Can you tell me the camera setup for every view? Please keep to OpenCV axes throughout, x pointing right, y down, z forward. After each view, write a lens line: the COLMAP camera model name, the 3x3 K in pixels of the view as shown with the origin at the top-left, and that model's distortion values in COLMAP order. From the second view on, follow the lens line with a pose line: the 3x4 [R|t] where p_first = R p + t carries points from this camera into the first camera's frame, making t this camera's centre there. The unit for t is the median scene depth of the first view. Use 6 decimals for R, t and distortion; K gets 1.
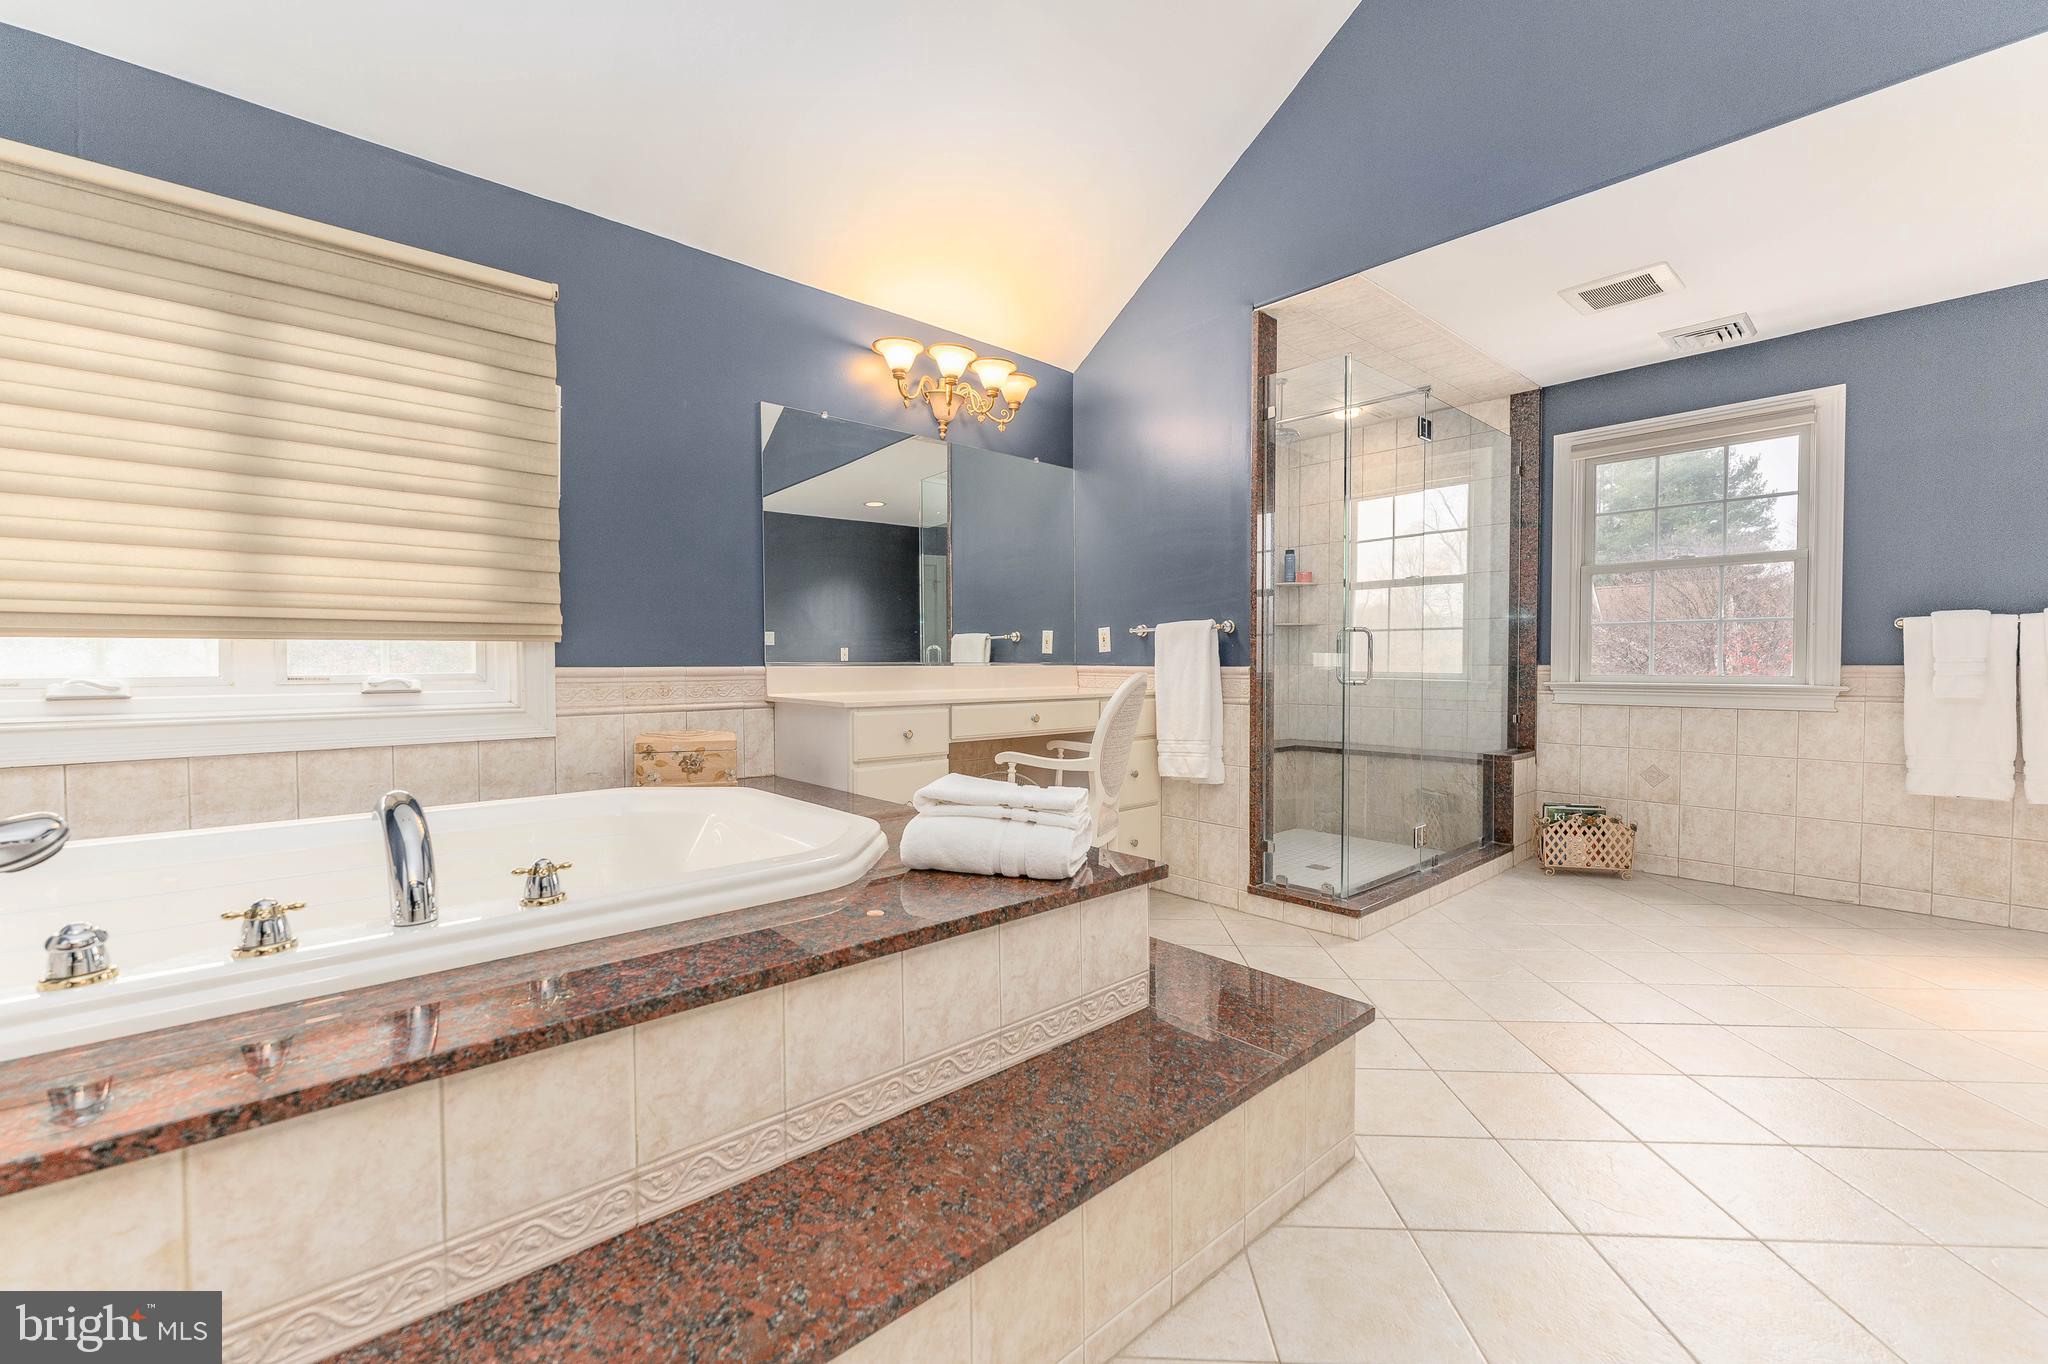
lens RADIAL K [[837.2, 0, 1013.7], [0, 837.2, 682.2], [0, 0, 1]] dist [0.000815, -0.000711]
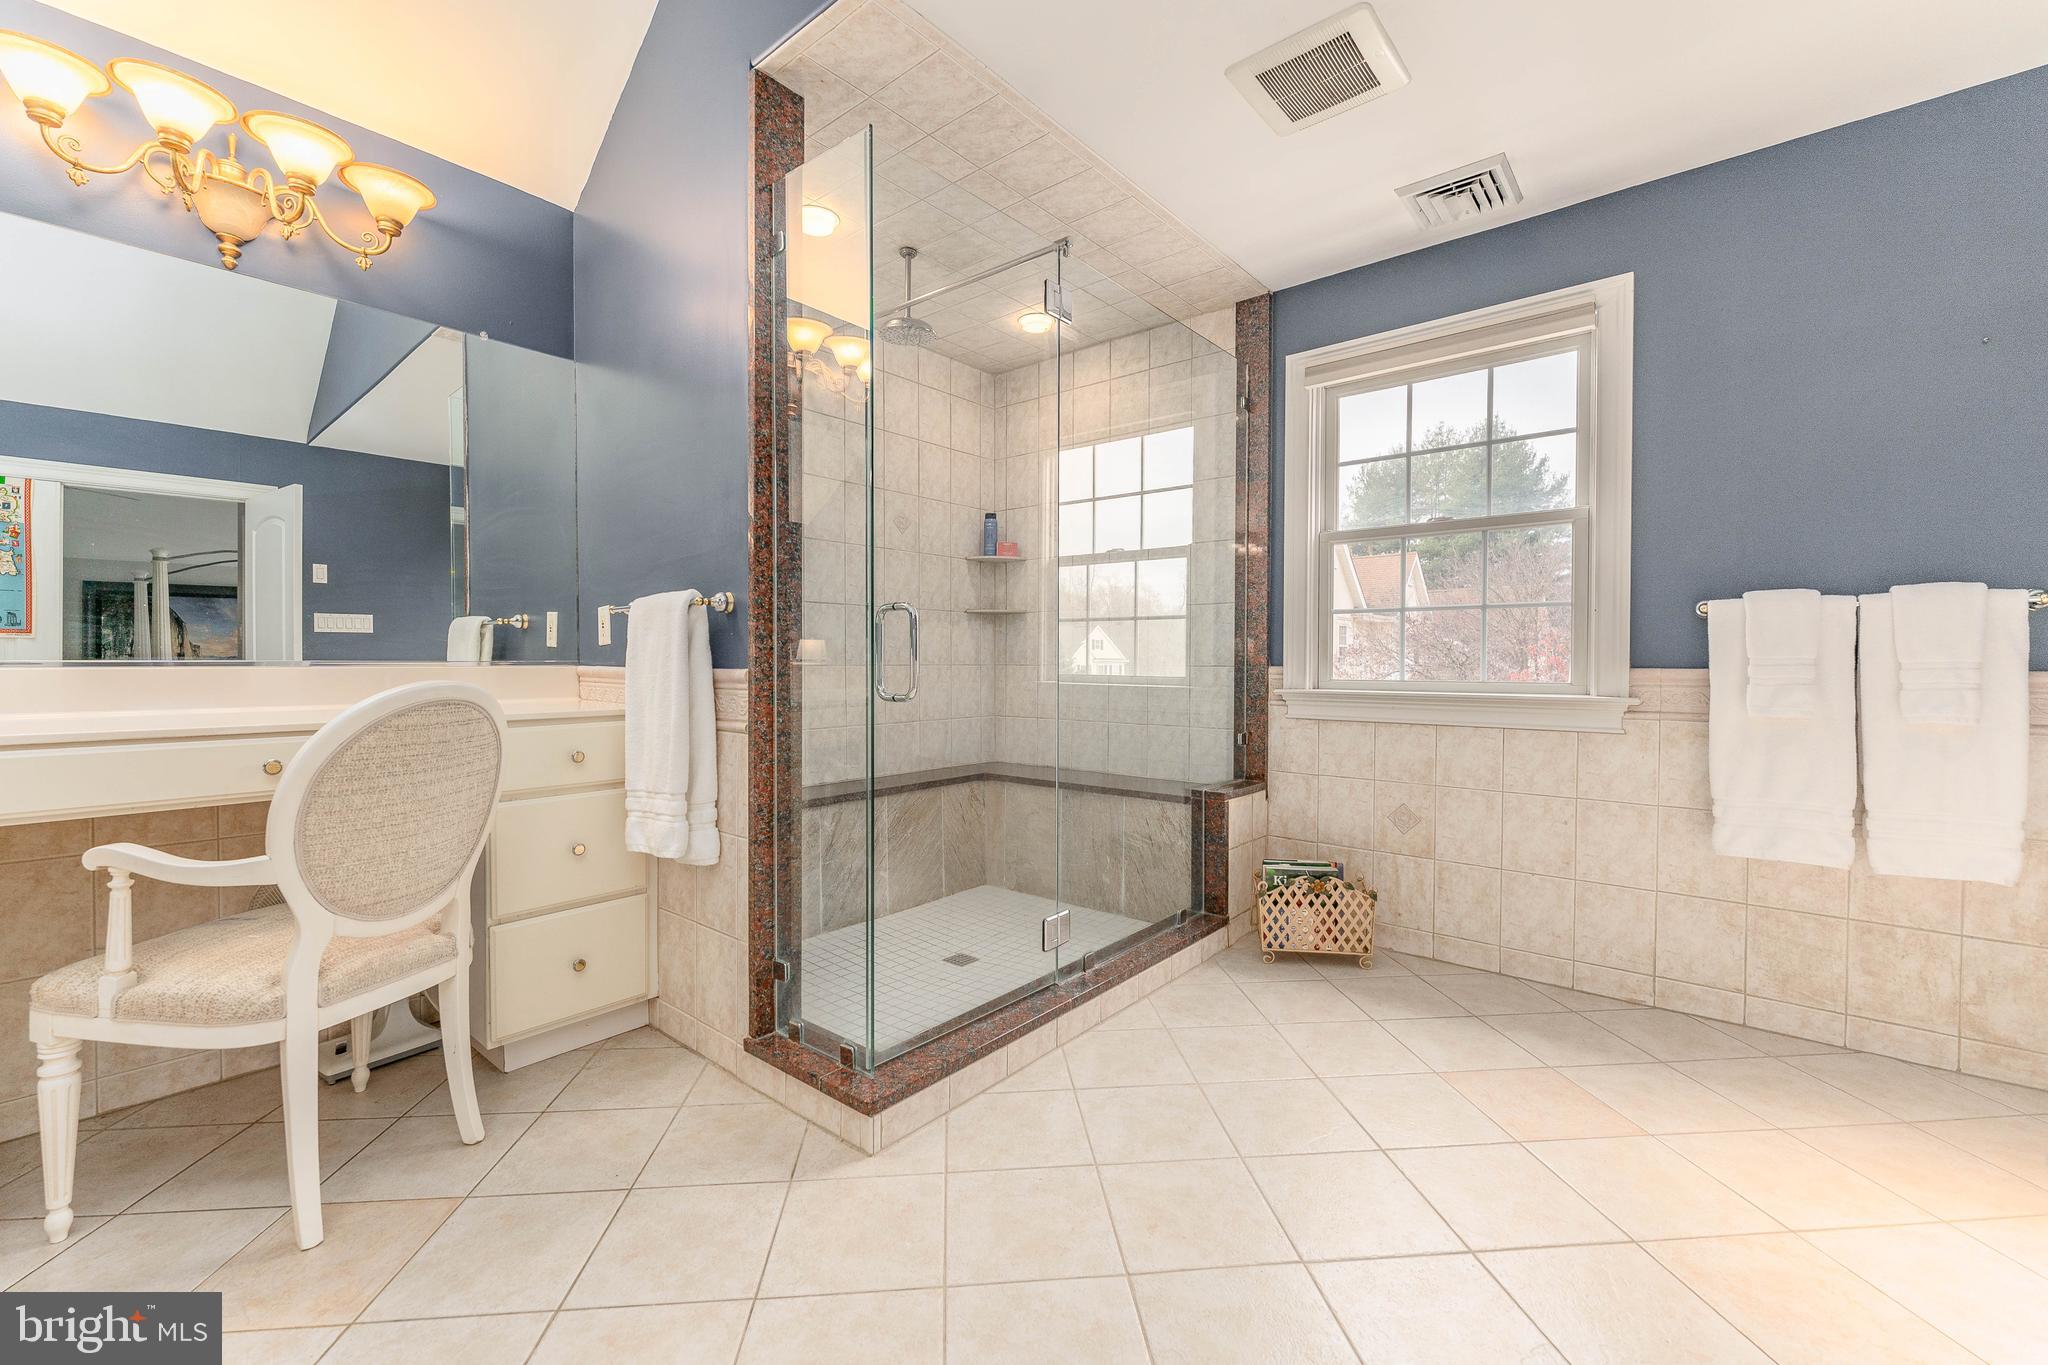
lens RADIAL K [[837.2, 0, 1017.3], [0, 837.2, 675.8], [0, 0, 1]] dist [0.000815, -0.000711]
pose [[0.989814, 0.000584, 0.142364, 0.365077], [0.000167, 0.999986, -0.005269, -0.010180], [-0.142365, 0.005240, 0.989800, 0.363215]]
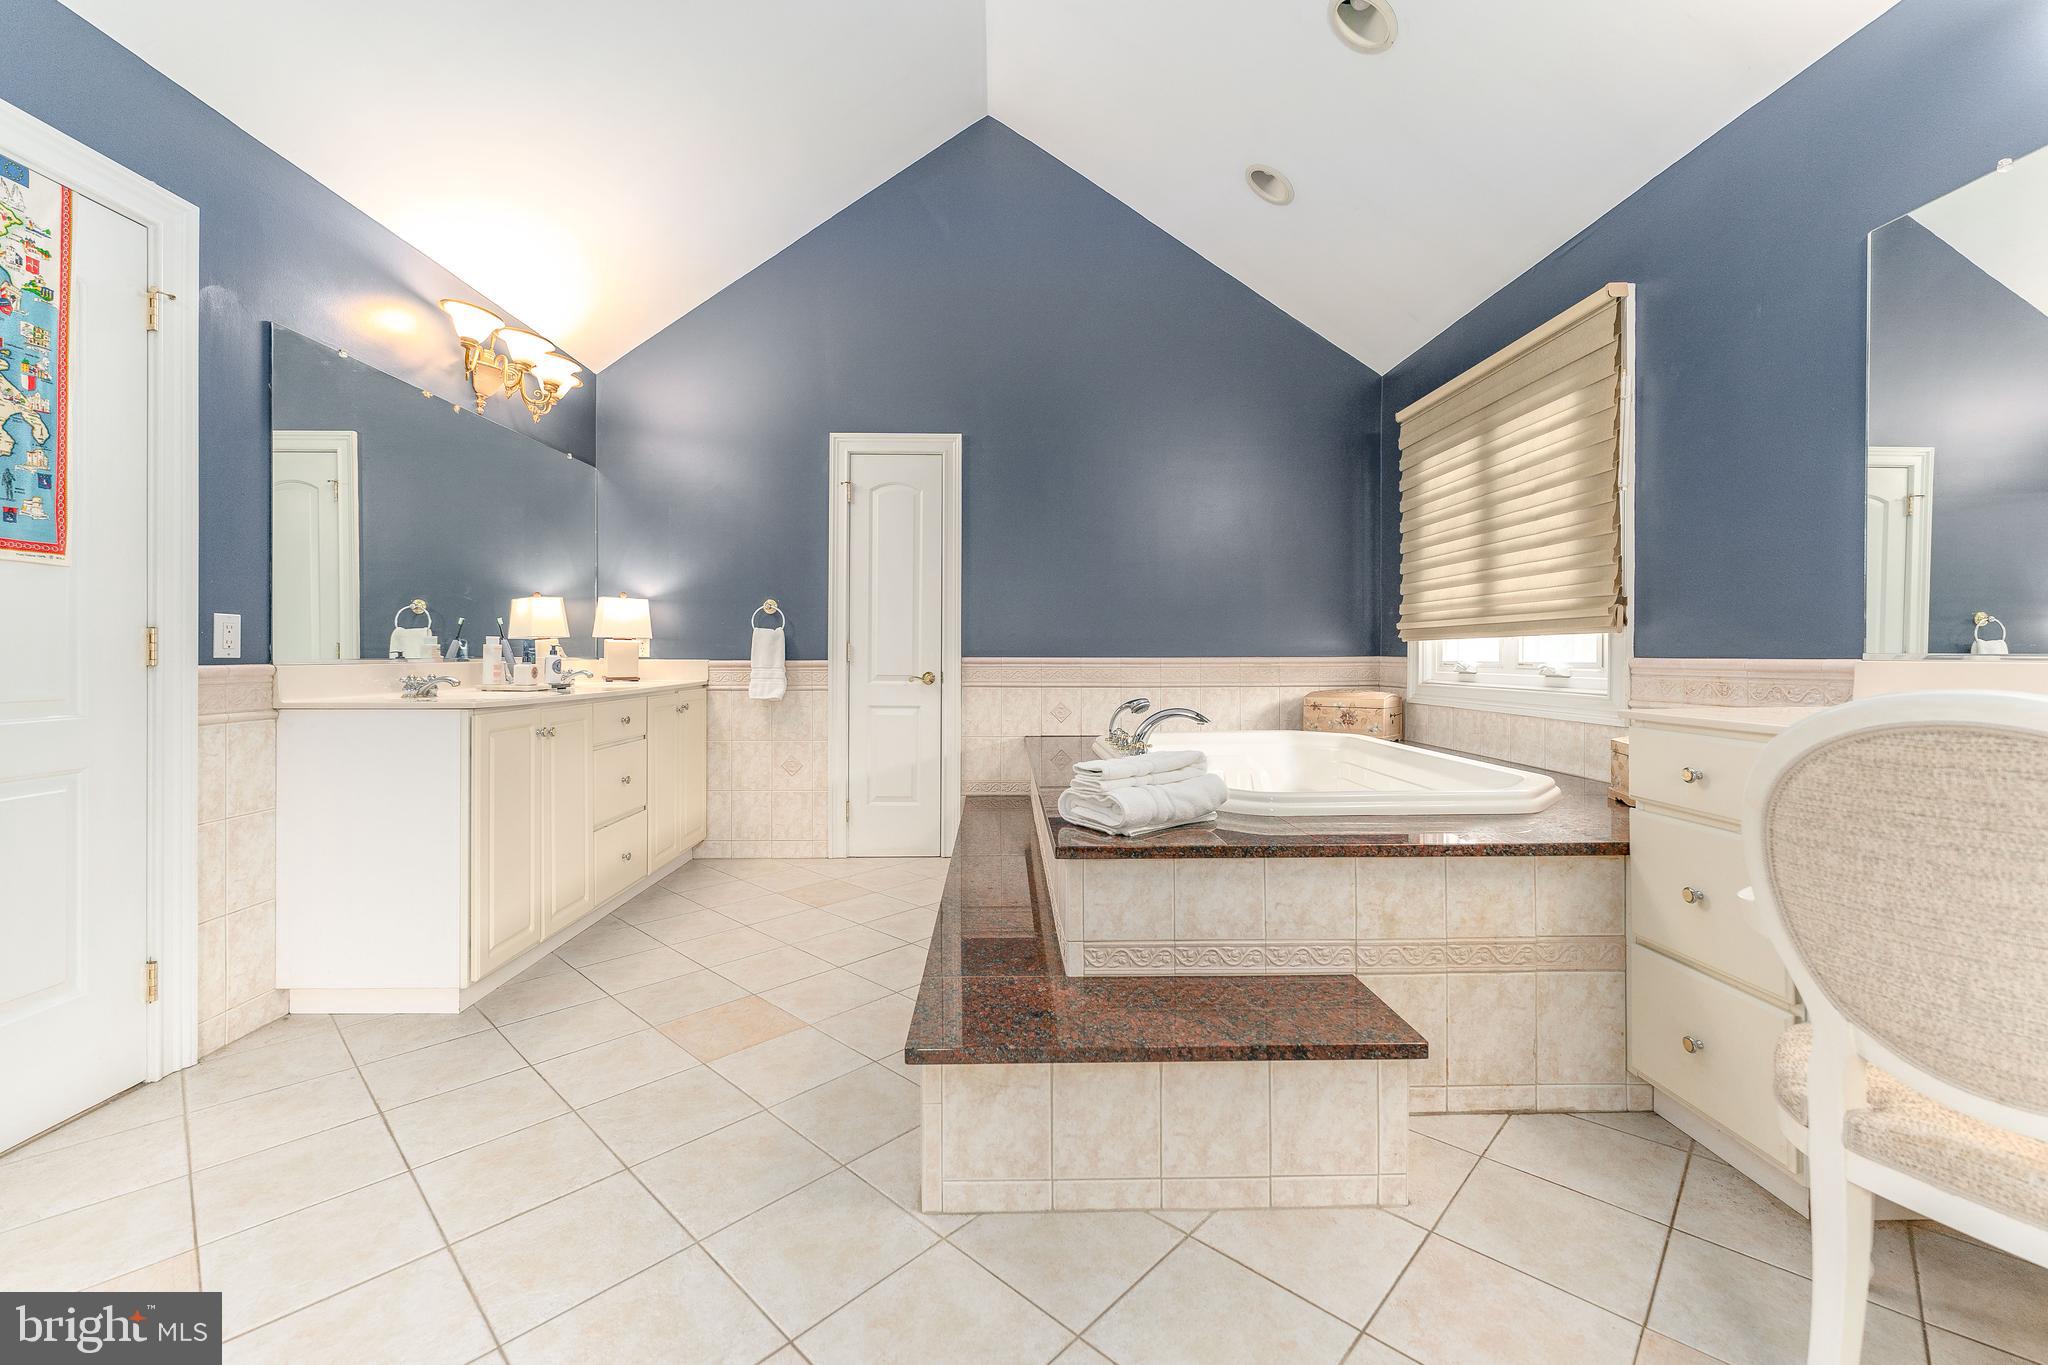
lens RADIAL K [[837.2, 0, 1021.8], [0, 837.2, 644.9], [0, 0, 1]] dist [0.000815, -0.000711]
pose [[-0.639300, -0.004367, -0.768945, 0.489275], [-0.016536, 0.999831, 0.008069, -0.020612], [0.768780, 0.017874, -0.639264, 0.782743]]
